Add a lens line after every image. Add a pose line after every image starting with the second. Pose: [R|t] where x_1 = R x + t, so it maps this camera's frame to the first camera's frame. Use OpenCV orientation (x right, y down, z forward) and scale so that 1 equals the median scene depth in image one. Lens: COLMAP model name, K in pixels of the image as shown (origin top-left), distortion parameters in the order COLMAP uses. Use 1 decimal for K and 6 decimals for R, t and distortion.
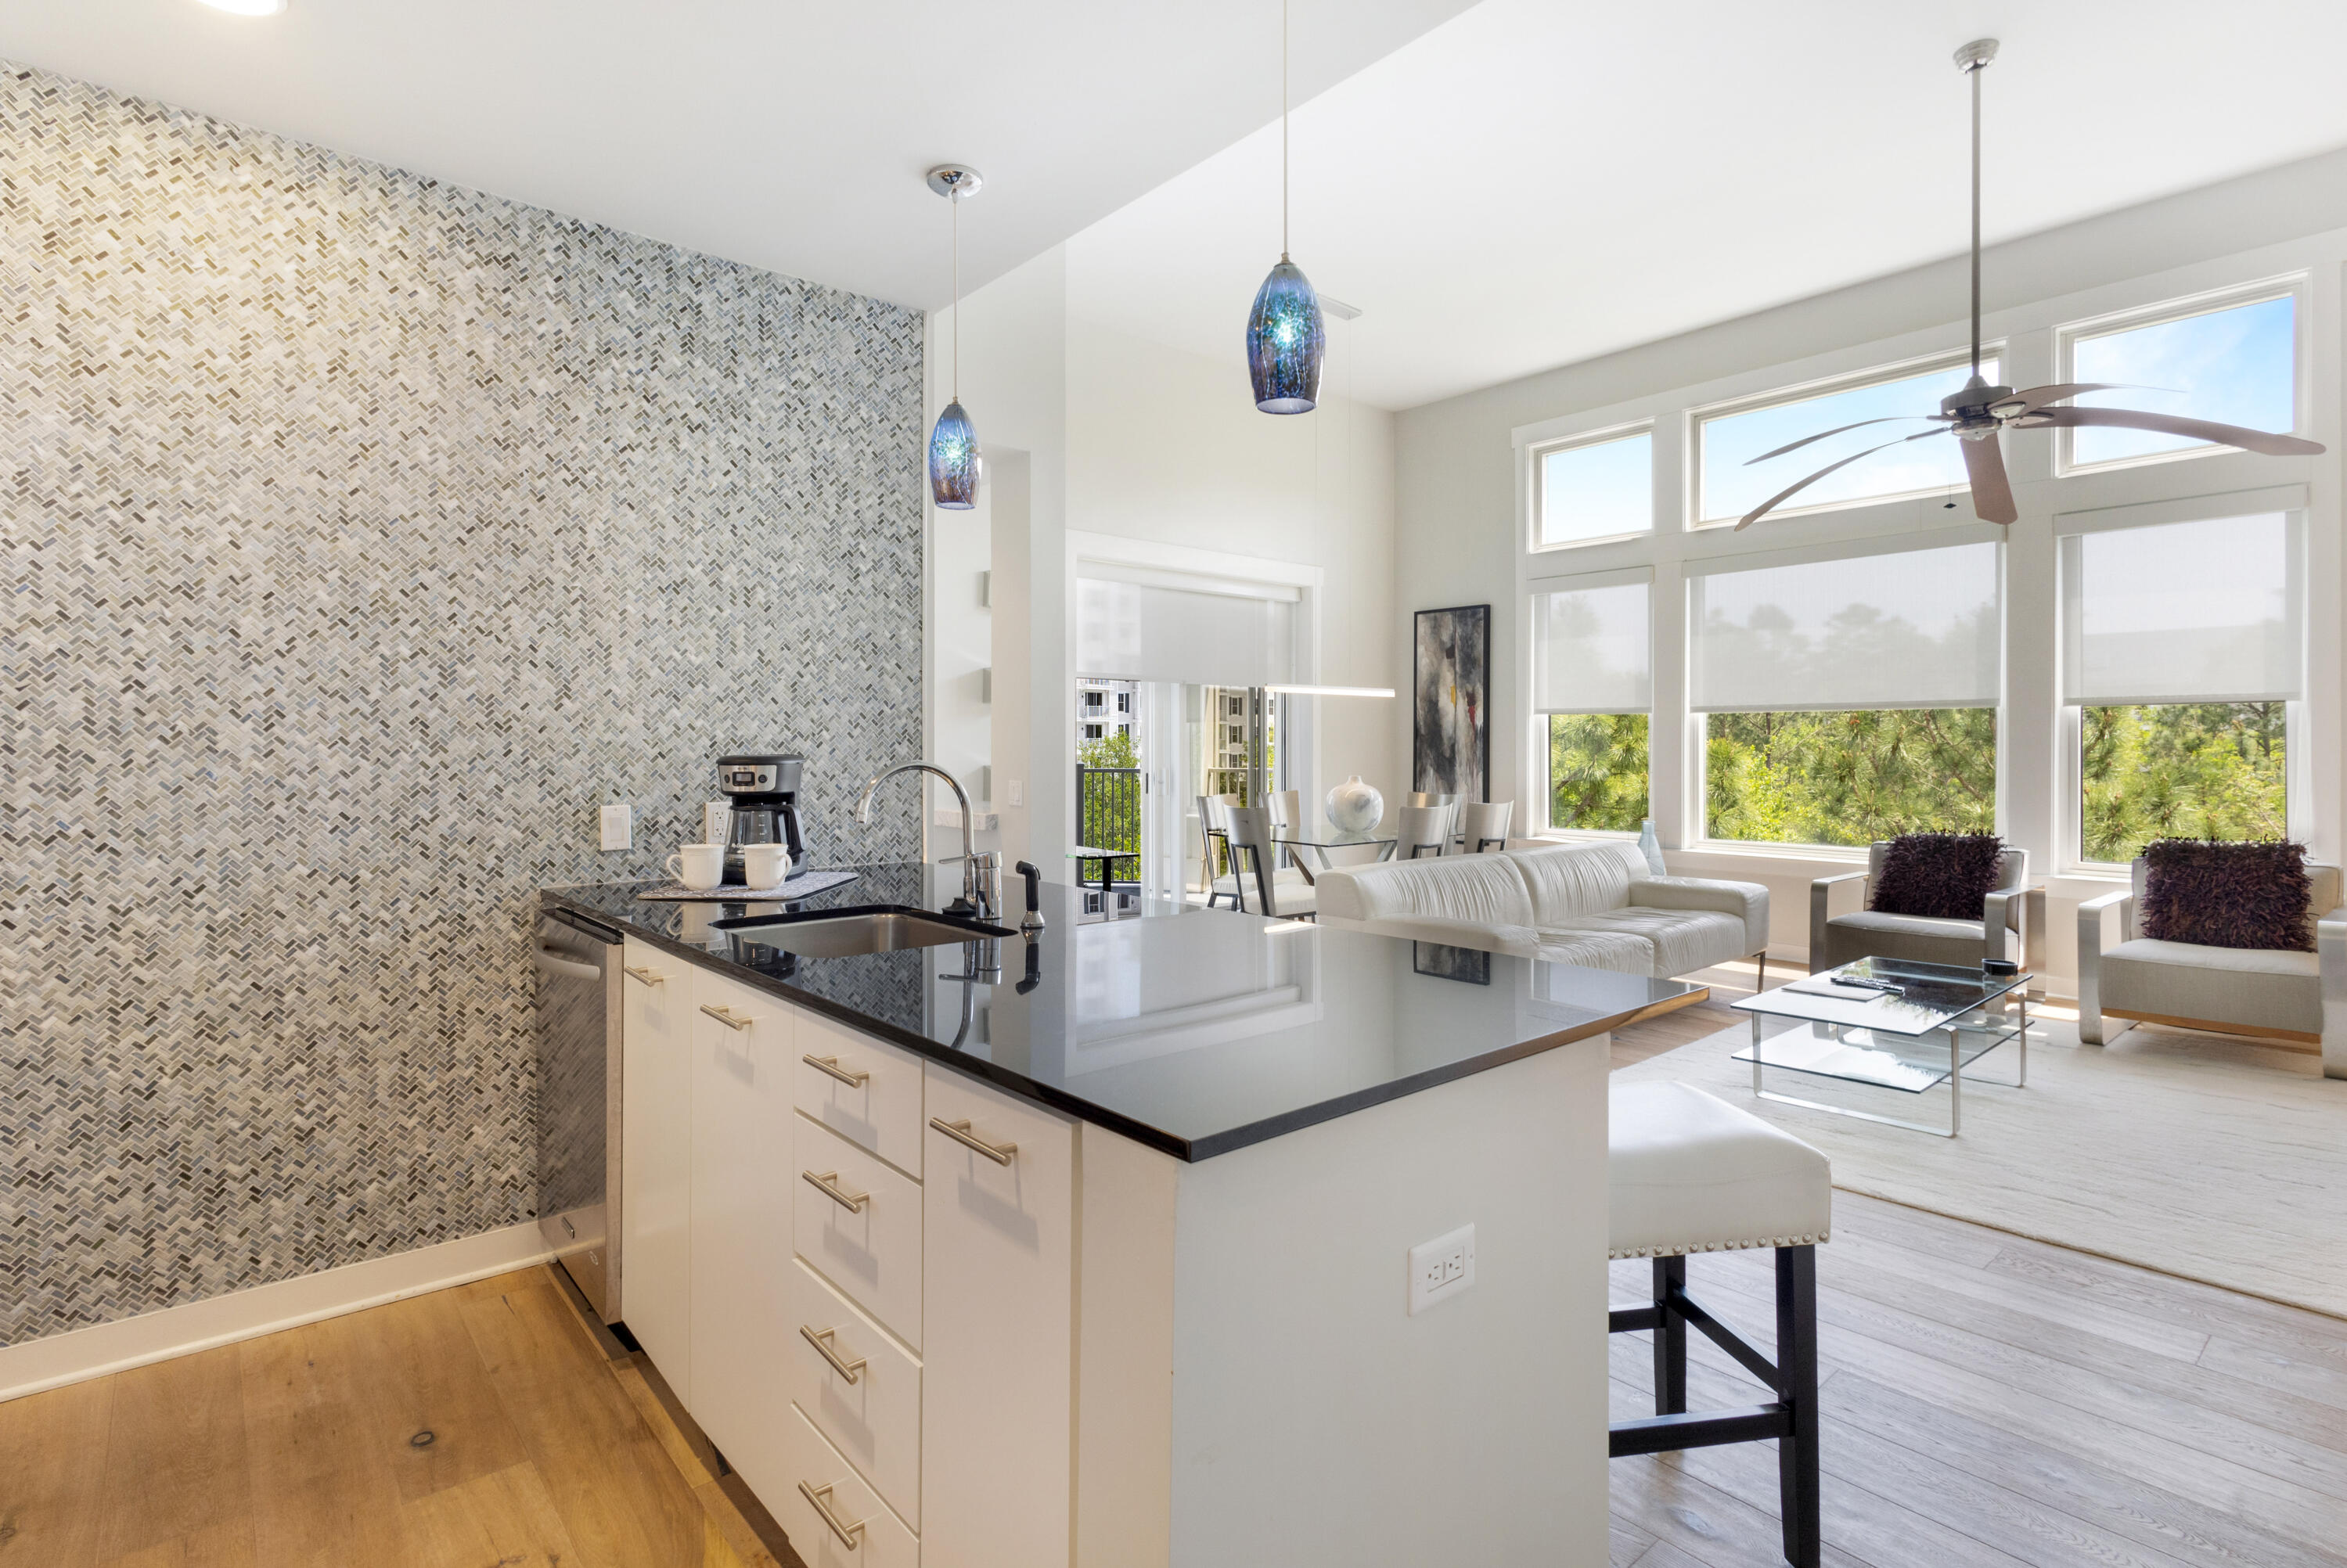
lens RADIAL K [[1098.1, 0, 1149.7], [0, 1098.1, 753.6], [0, 0, 1]] dist [-0.000390, -0.002768]
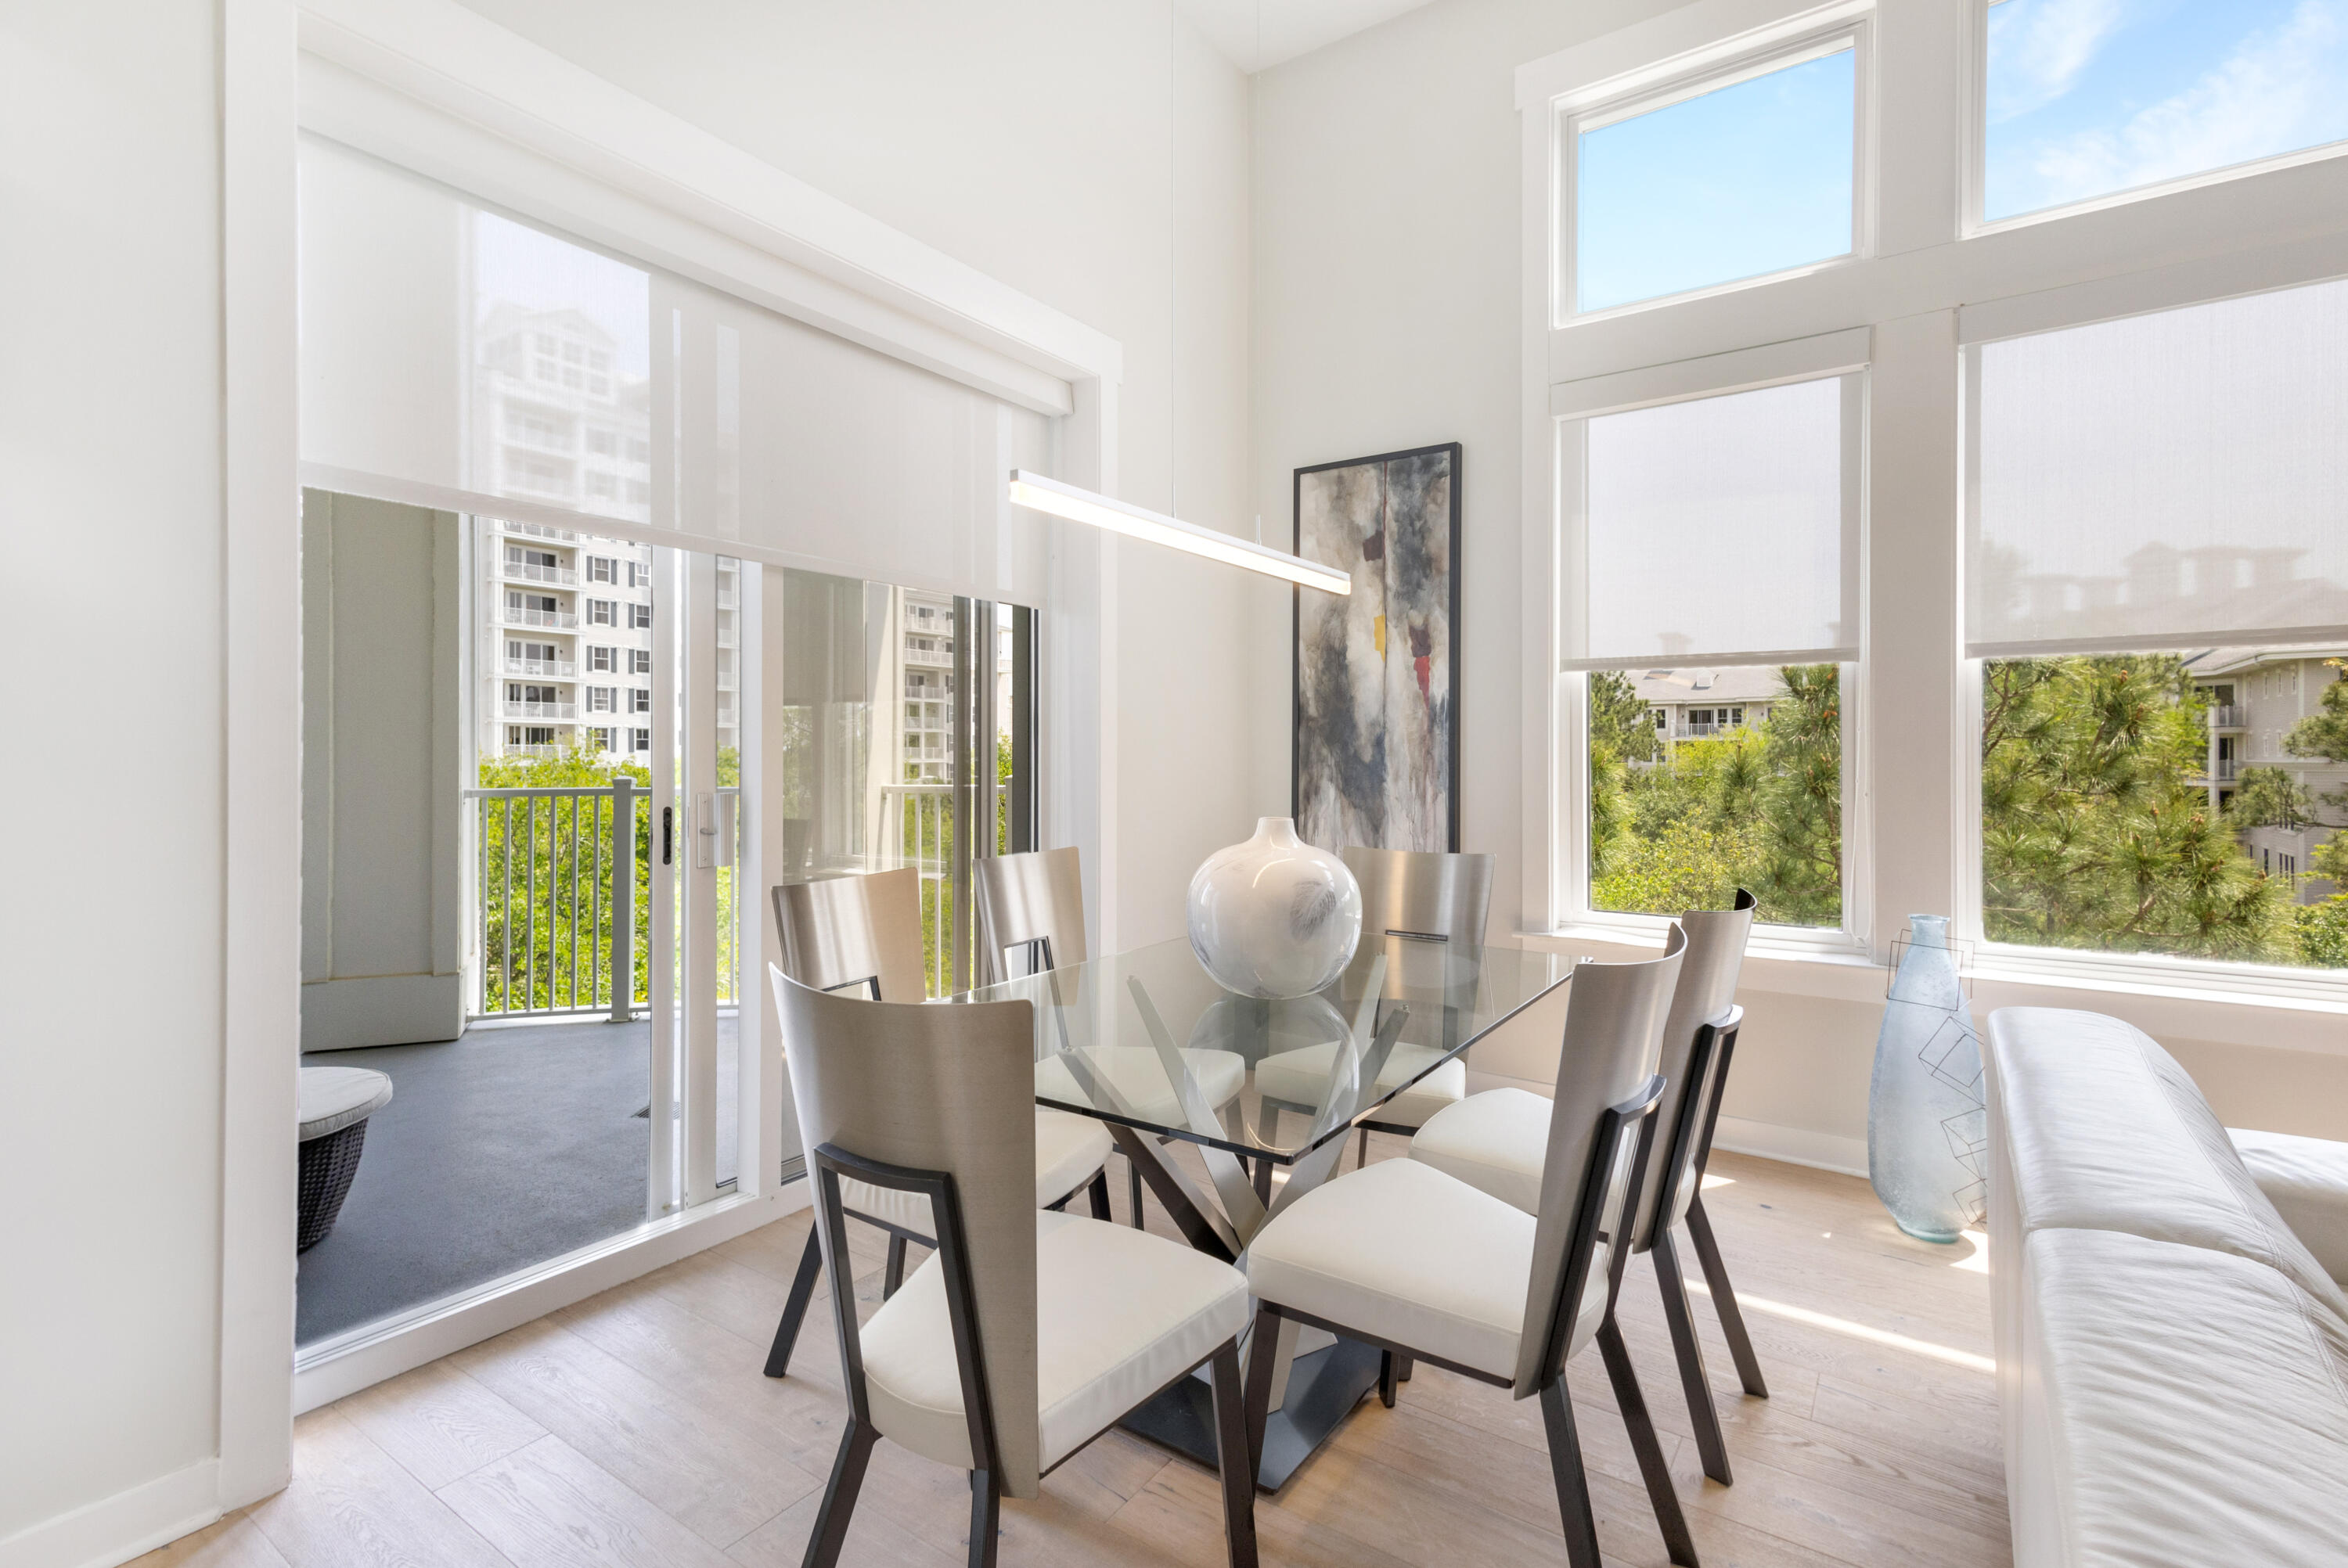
lens RADIAL K [[1098.5, 0, 1145.6], [0, 1098.5, 753.8], [0, 0, 1]] dist [-0.000390, -0.002768]
pose [[0.964064, 0.000713, 0.265668, 0.132321], [0.002234, 0.999939, -0.010792, 0.011737], [-0.265660, 0.010998, 0.964004, 1.546547]]
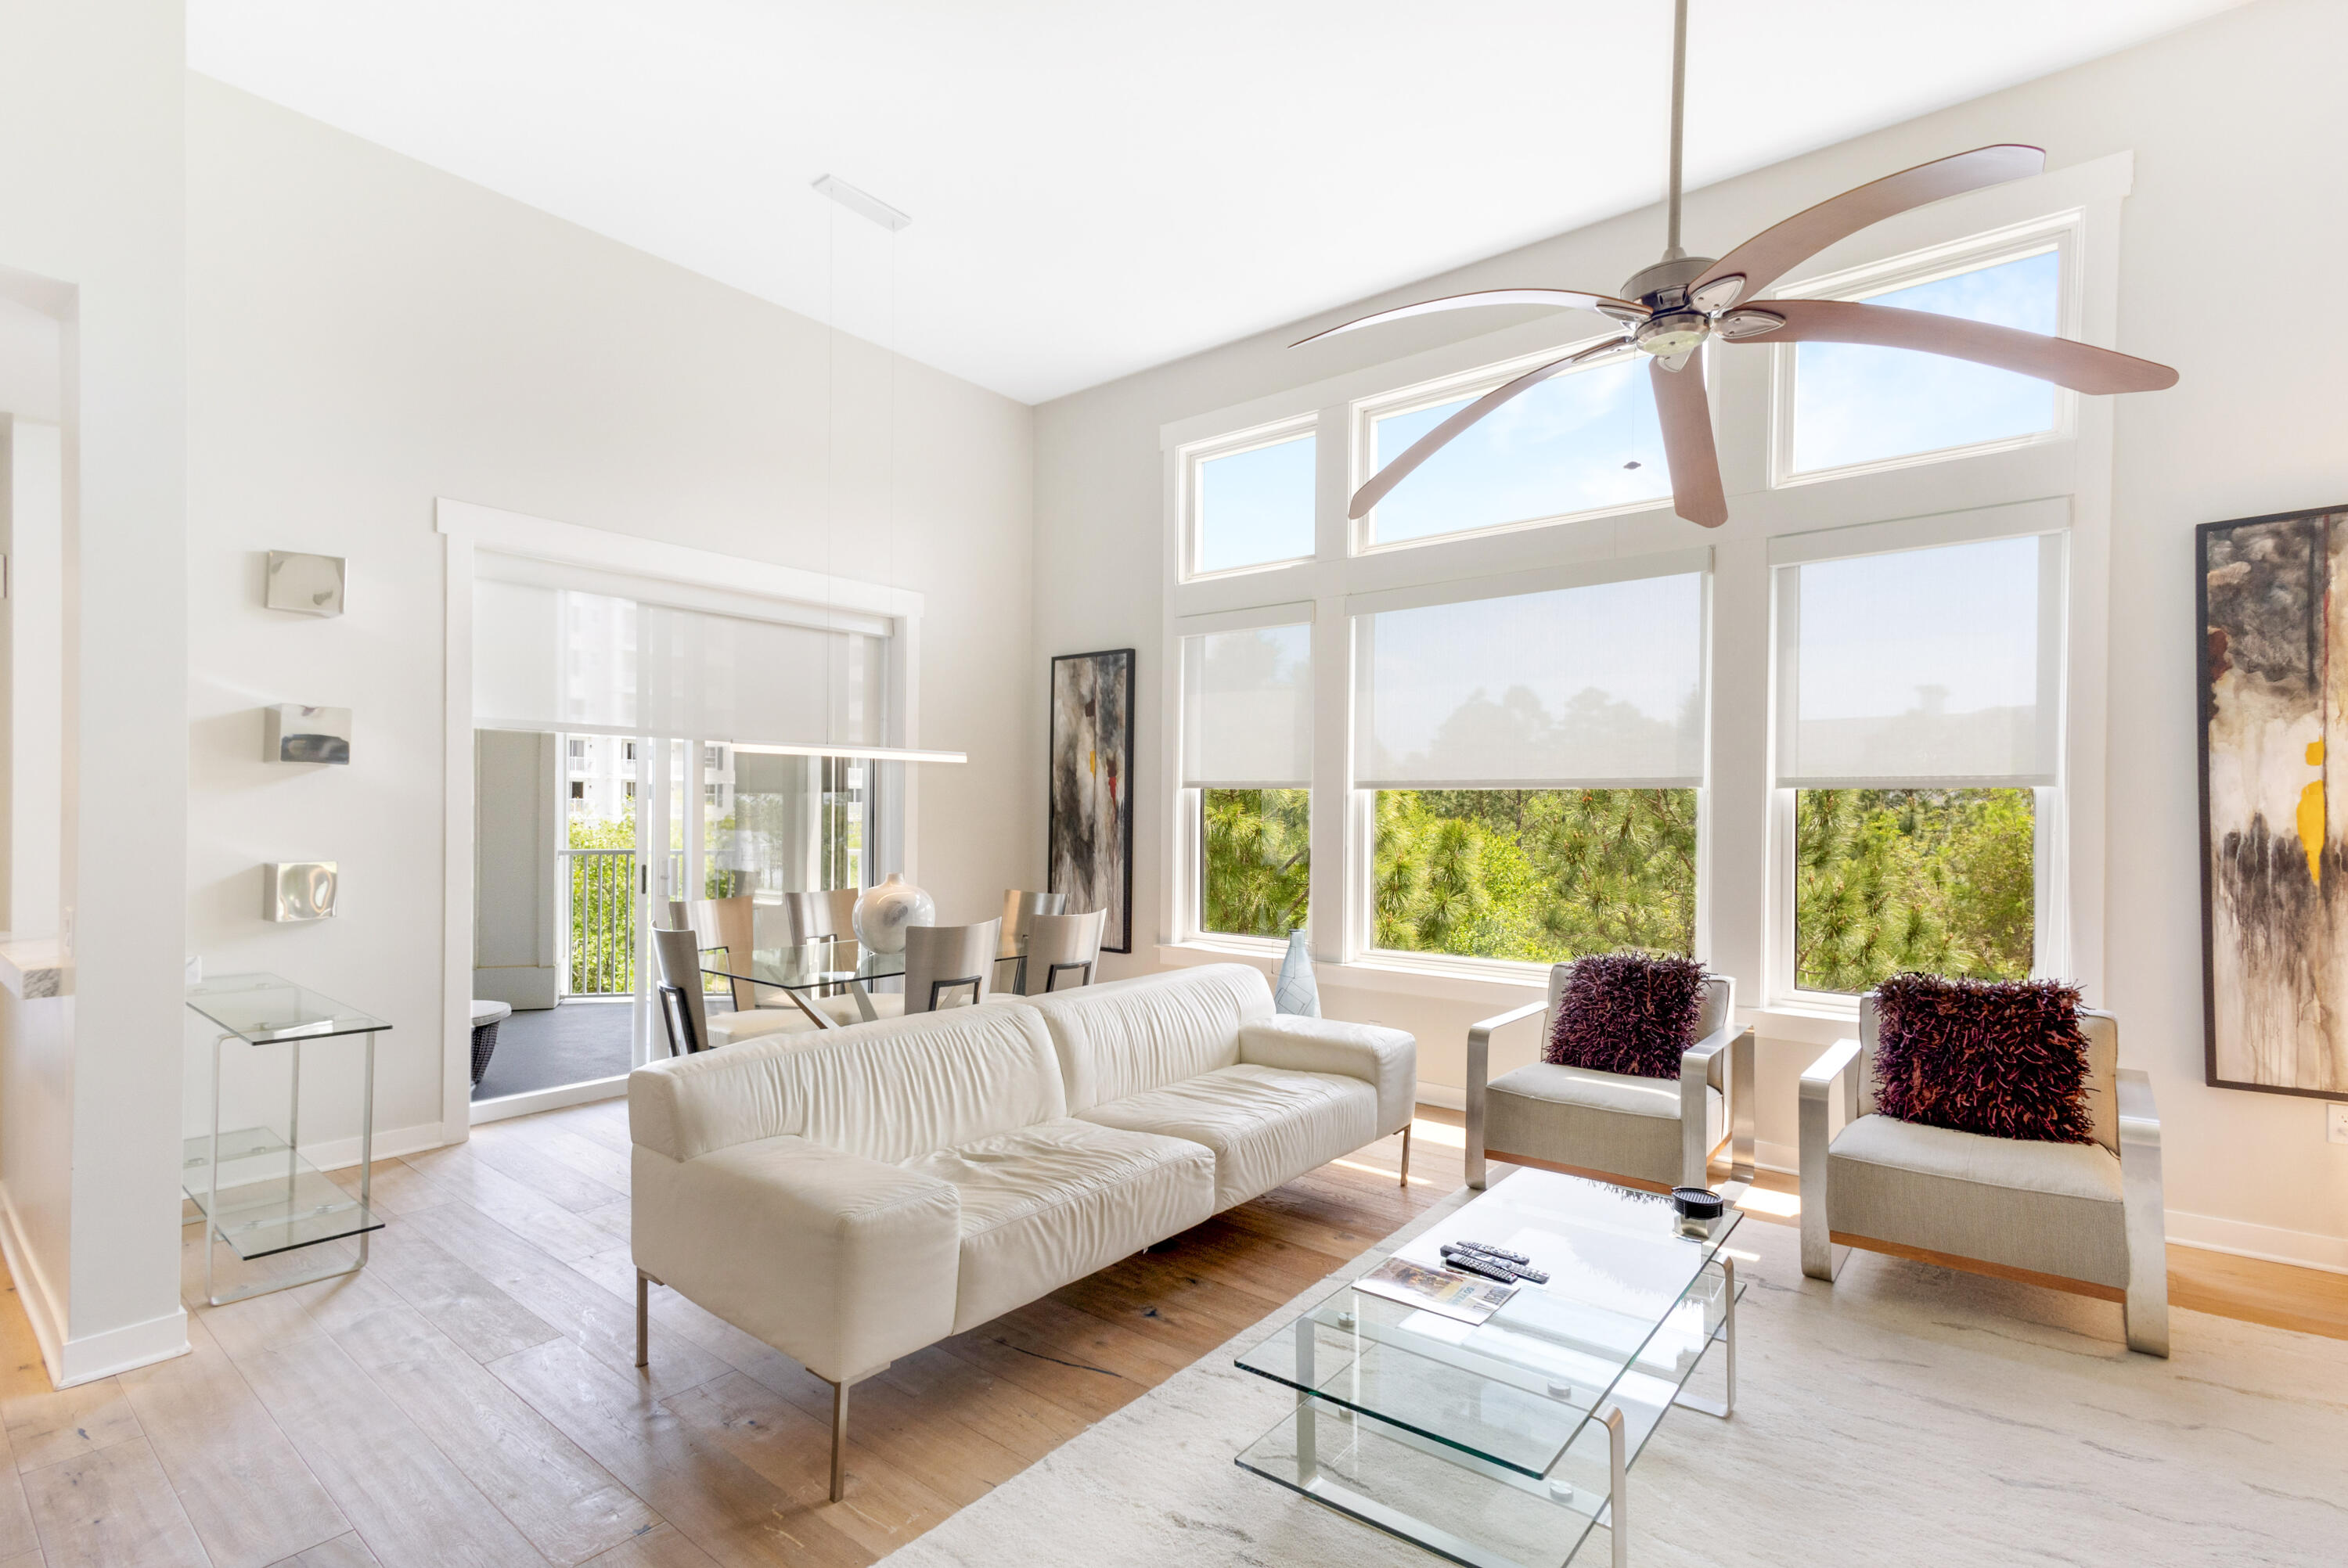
lens RADIAL K [[1098.5, 0, 1162.6], [0, 1098.5, 823.9], [0, 0, 1]] dist [-0.000390, -0.002768]
pose [[0.979938, 0.005283, 0.199232, 0.464226], [-0.006018, 0.999977, 0.003083, -0.032856], [-0.199211, -0.004220, 0.979948, 0.594255]]
